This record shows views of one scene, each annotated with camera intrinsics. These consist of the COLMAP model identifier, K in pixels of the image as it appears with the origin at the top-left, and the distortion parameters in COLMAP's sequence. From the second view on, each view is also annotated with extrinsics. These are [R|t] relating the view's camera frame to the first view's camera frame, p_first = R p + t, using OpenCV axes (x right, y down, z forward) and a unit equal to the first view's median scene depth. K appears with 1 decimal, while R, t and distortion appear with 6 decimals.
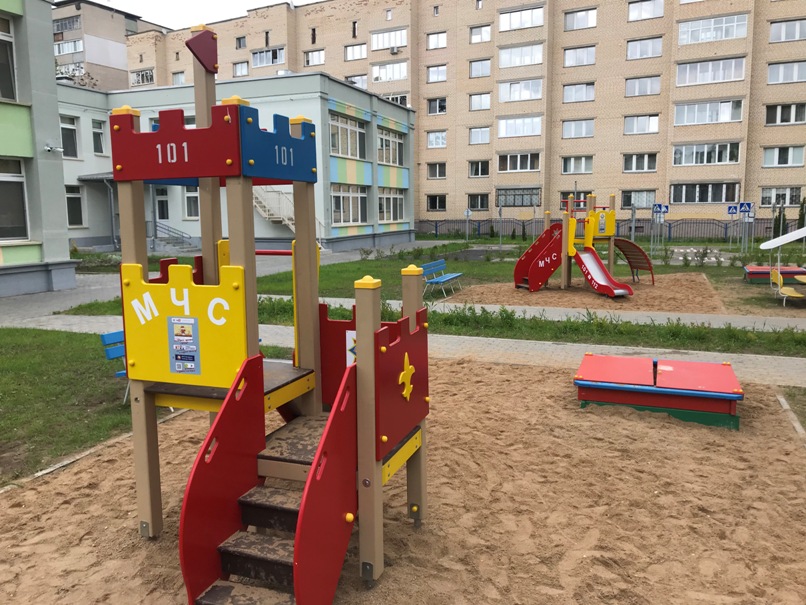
lens RADIAL K [[673.7, 0, 407.0], [0, 673.7, 302.2], [0, 0, 1]] dist [0.007662, 0.012704]
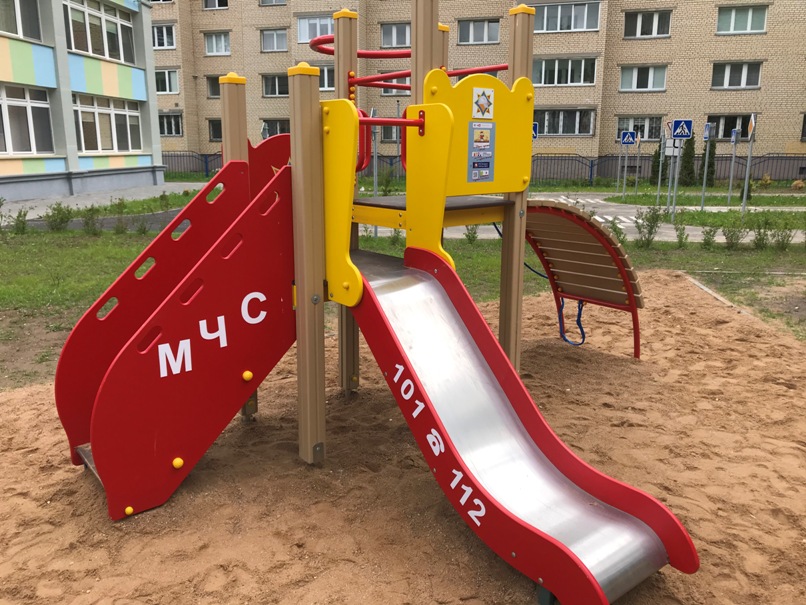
lens RADIAL K [[673.7, 0, 401.1], [0, 673.7, 300.6], [0, 0, 1]] dist [0.007662, 0.012704]
pose [[0.971170, -0.040952, 0.234843, 0.068640], [0.020071, 0.995683, 0.090626, -0.027718], [-0.237540, -0.083300, 0.967799, 0.257436]]
